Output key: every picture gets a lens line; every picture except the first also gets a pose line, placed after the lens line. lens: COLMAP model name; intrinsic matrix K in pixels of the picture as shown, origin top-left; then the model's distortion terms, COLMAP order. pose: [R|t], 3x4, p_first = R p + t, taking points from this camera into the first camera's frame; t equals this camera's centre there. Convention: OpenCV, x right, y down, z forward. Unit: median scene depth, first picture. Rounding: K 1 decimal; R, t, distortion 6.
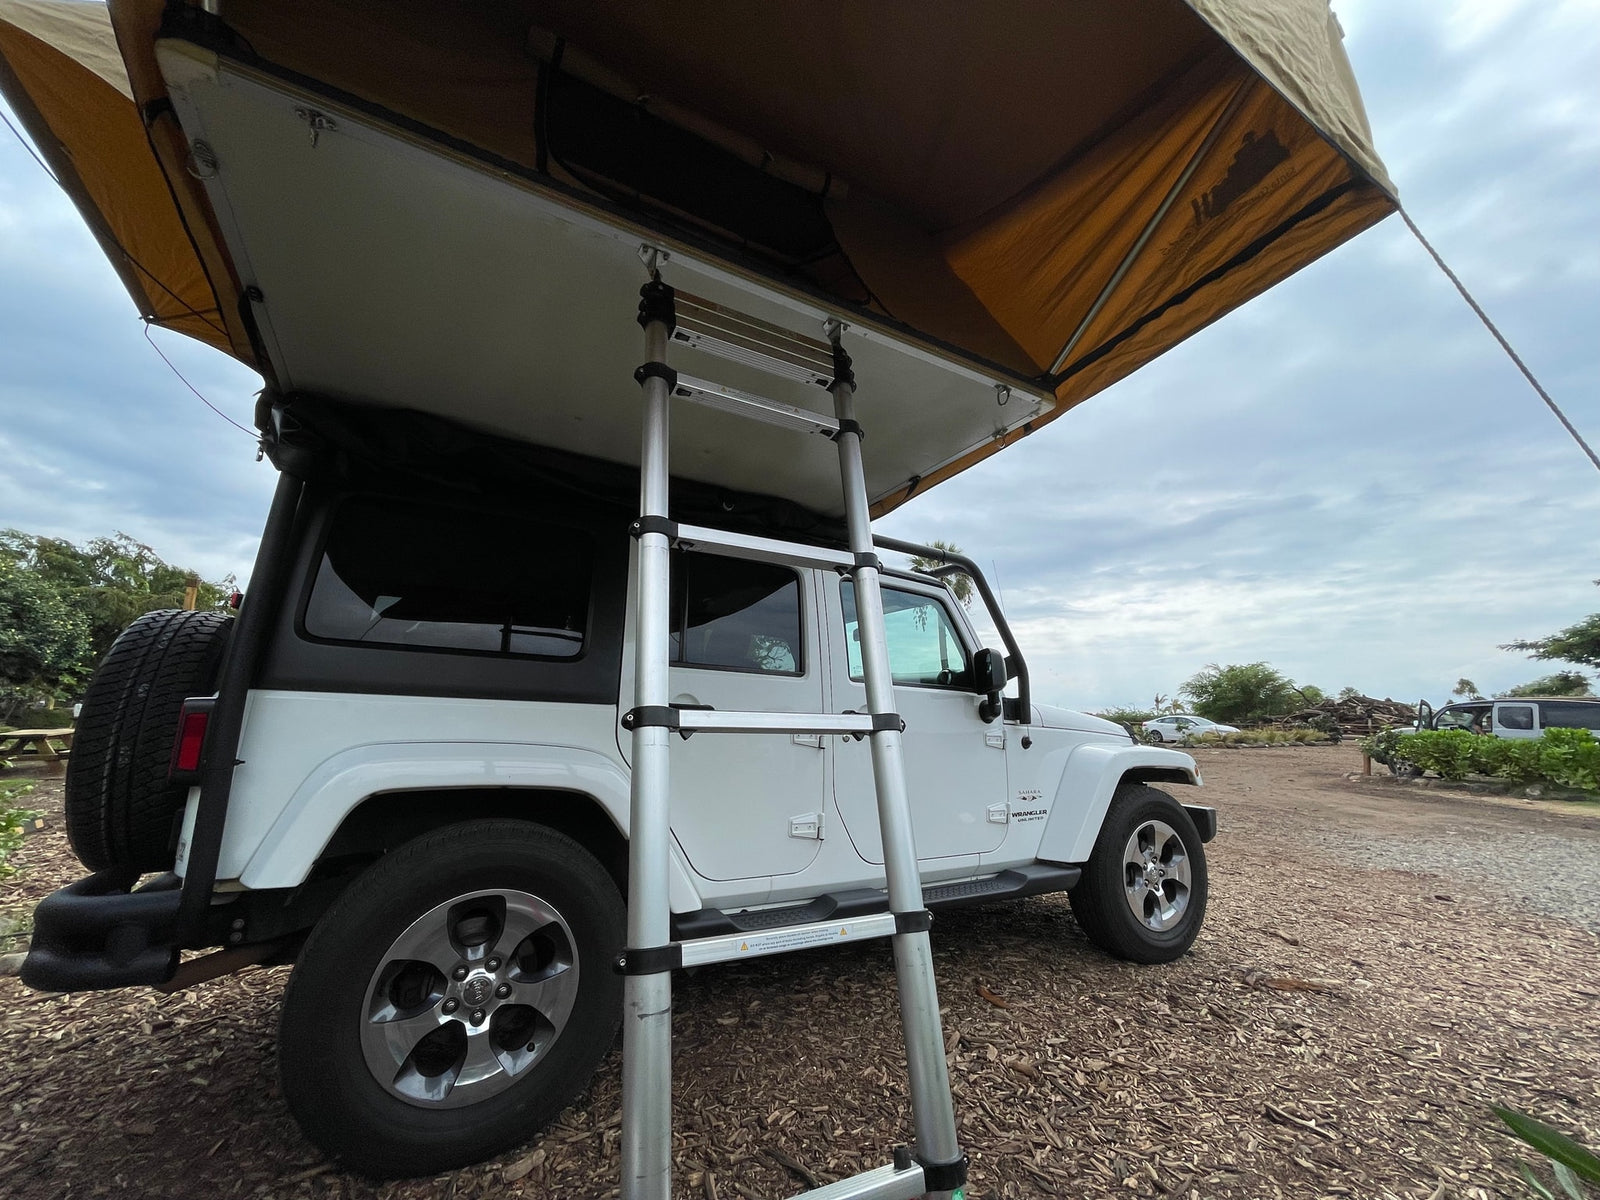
lens RADIAL K [[647.1, 0, 801.0], [0, 647.1, 598.7], [0, 0, 1]] dist [-0.002132, -0.000171]
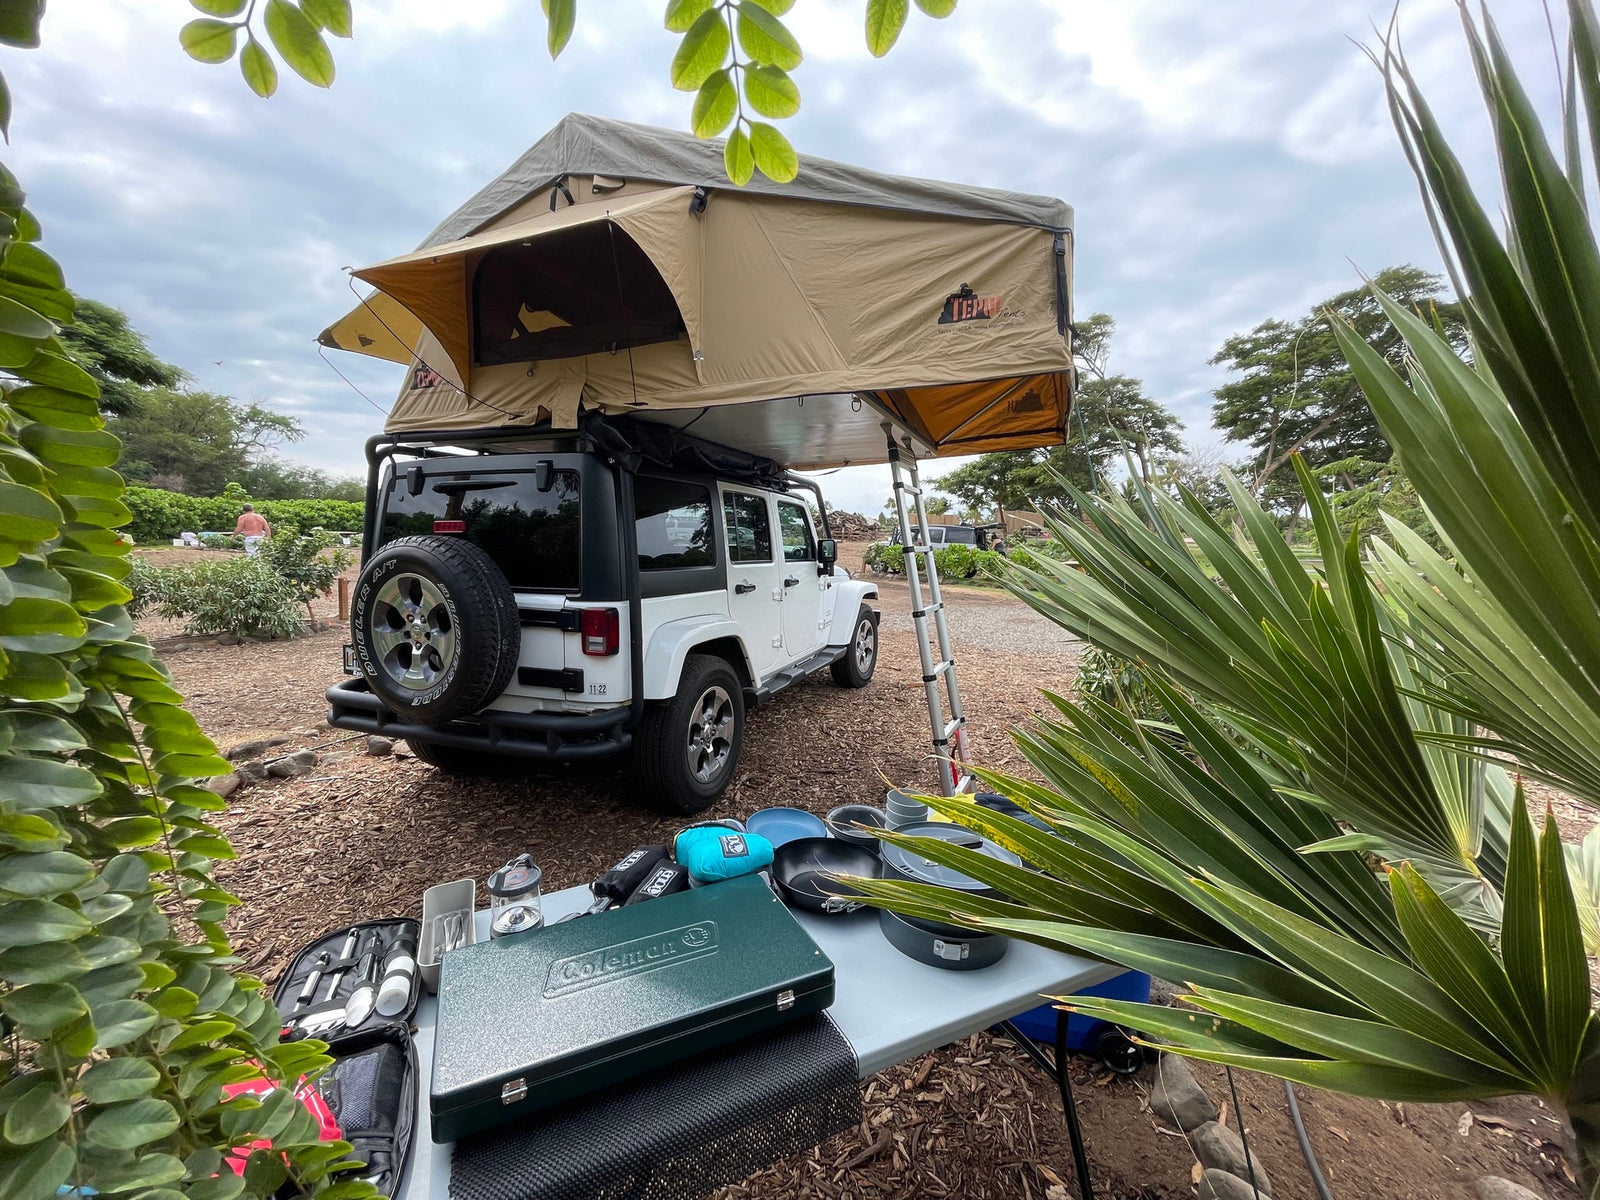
lens RADIAL K [[650.5, 0, 798.7], [0, 650.5, 597.0], [0, 0, 1]] dist [-0.001645, 0.000367]
pose [[0.788617, -0.063644, 0.611582, -0.781708], [-0.119317, 0.959884, 0.253746, -0.186692], [-0.603197, -0.273081, 0.749386, -0.307327]]
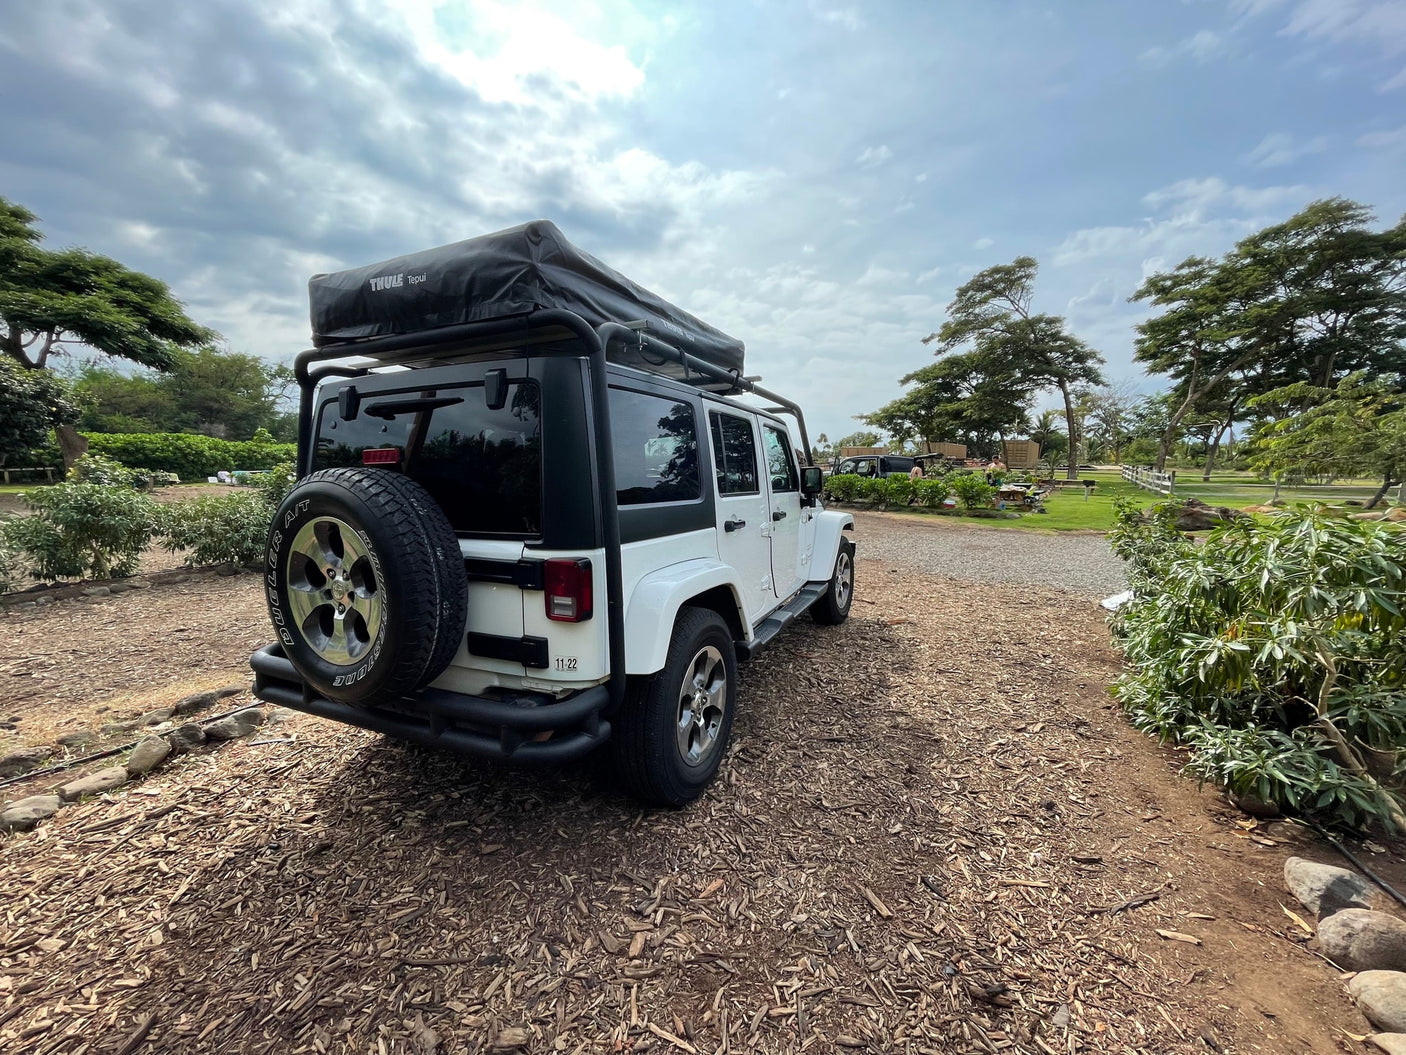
lens RADIAL K [[568.7, 0, 703.9], [0, 568.7, 526.4], [0, 0, 1]] dist [-0.002132, -0.000171]
pose [[0.825467, -0.073567, 0.559636, -0.667273], [-0.096502, 0.958479, 0.268338, -0.120102], [-0.556141, -0.275510, 0.784093, -0.018730]]
